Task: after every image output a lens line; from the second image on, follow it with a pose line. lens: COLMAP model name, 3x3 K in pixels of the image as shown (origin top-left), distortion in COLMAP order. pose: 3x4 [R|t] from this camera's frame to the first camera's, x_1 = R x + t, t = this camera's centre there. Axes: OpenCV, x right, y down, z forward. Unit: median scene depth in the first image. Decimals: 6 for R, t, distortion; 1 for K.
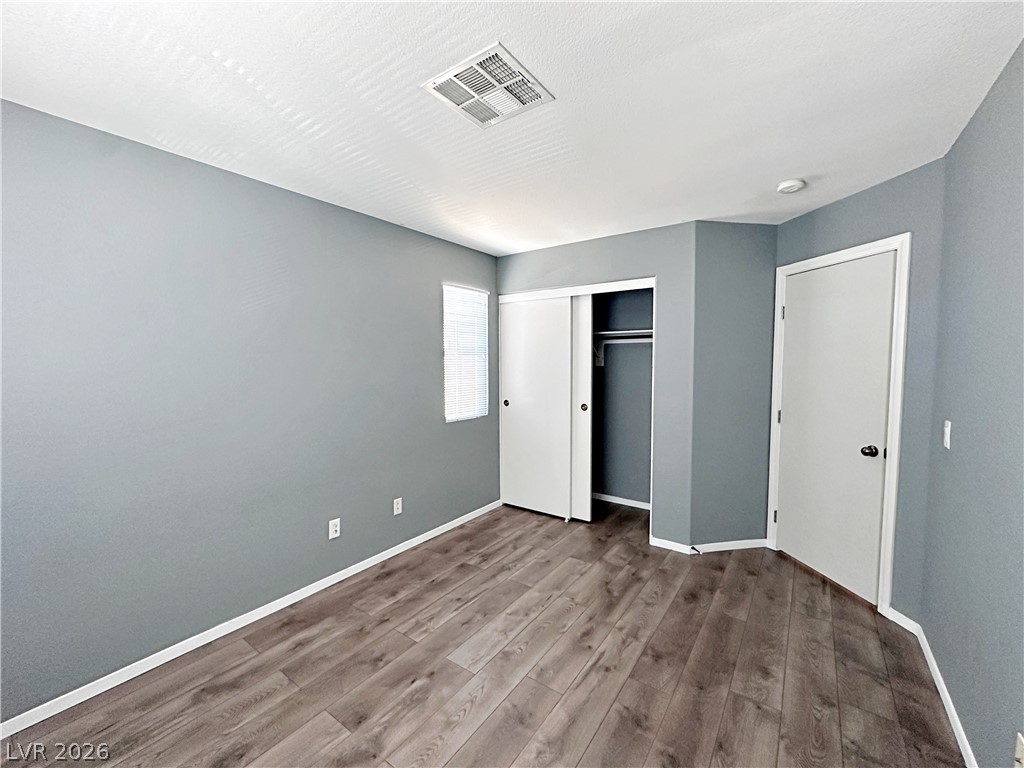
lens RADIAL K [[418.5, 0, 511.5], [0, 418.5, 384.9], [0, 0, 1]] dist [-0.004692, -0.000003]
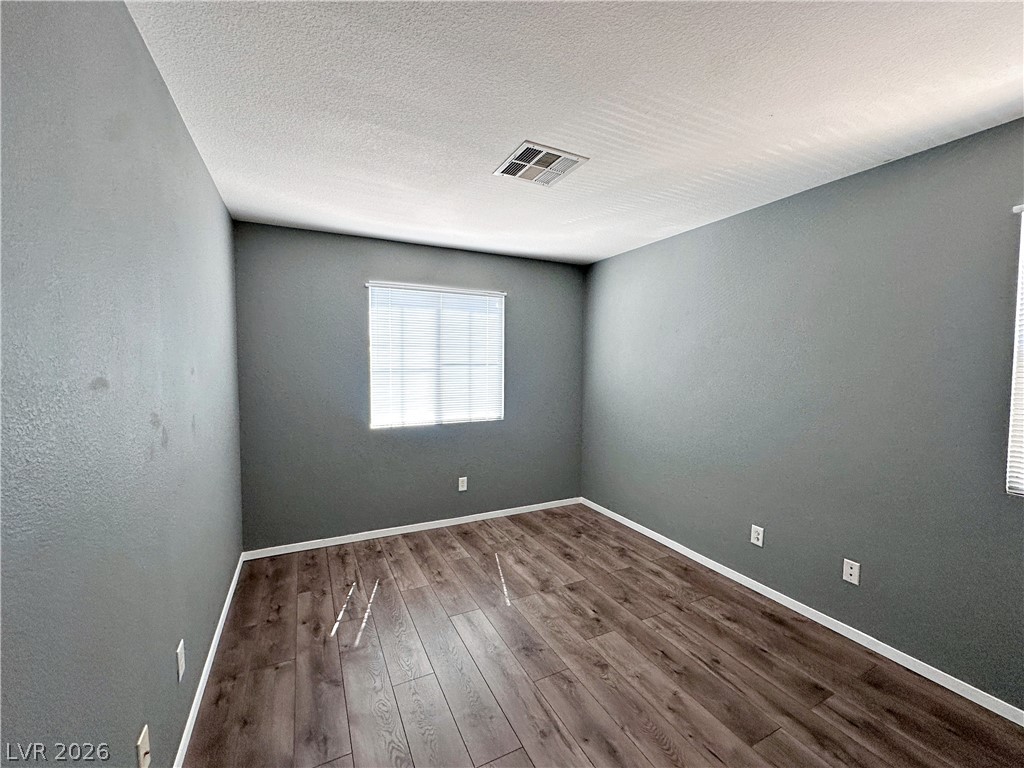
lens RADIAL K [[418.5, 0, 511.5], [0, 418.5, 384.9], [0, 0, 1]] dist [-0.004692, -0.000003]
pose [[-0.469448, 0.048728, -0.881614, 0.829491], [-0.055546, 0.994869, 0.084565, -0.070012], [0.881211, 0.088669, -0.464332, 1.095001]]
